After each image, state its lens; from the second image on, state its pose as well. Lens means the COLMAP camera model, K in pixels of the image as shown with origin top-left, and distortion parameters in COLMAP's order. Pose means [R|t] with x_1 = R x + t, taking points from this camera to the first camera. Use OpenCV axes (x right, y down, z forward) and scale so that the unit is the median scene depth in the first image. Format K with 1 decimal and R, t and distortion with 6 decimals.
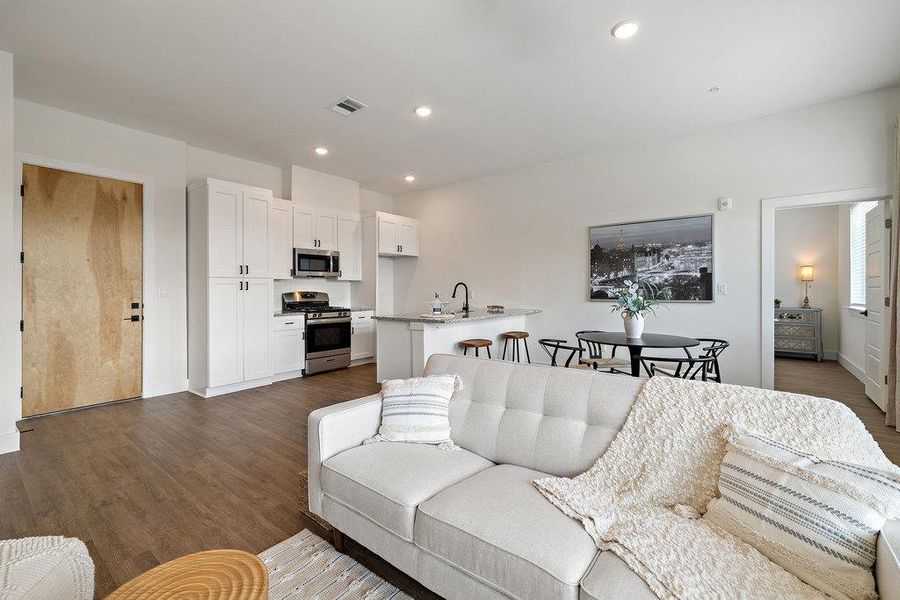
lens RADIAL K [[385.9, 0, 454.1], [0, 385.9, 287.0], [0, 0, 1]] dist [0.003312, 0.000369]
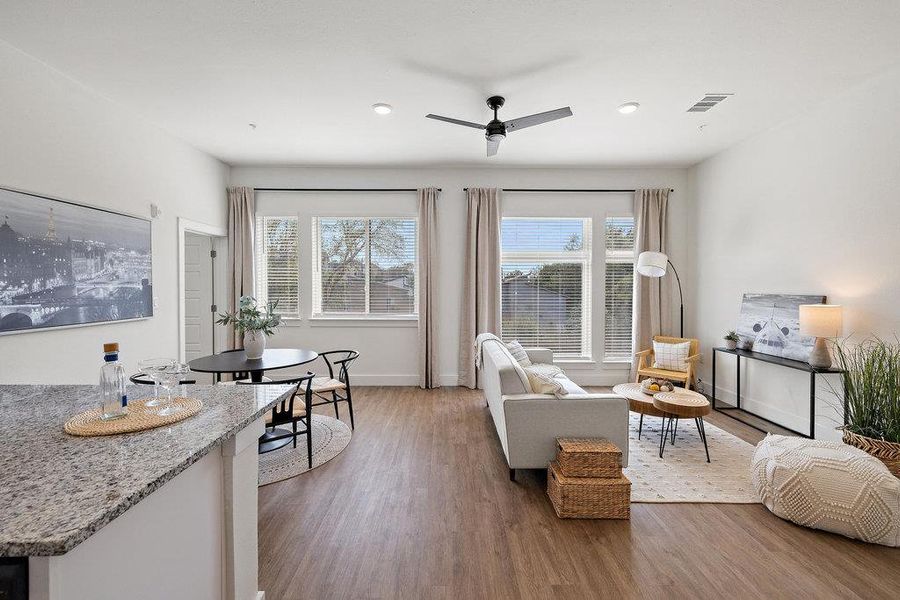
lens RADIAL K [[385.9, 0, 446.8], [0, 385.9, 295.9], [0, 0, 1]] dist [0.003312, 0.000369]
pose [[-0.614945, -0.013491, 0.788455, -0.416964], [-0.001034, 0.999867, 0.016302, -0.025456], [-0.788569, 0.009210, -0.614877, 0.924746]]
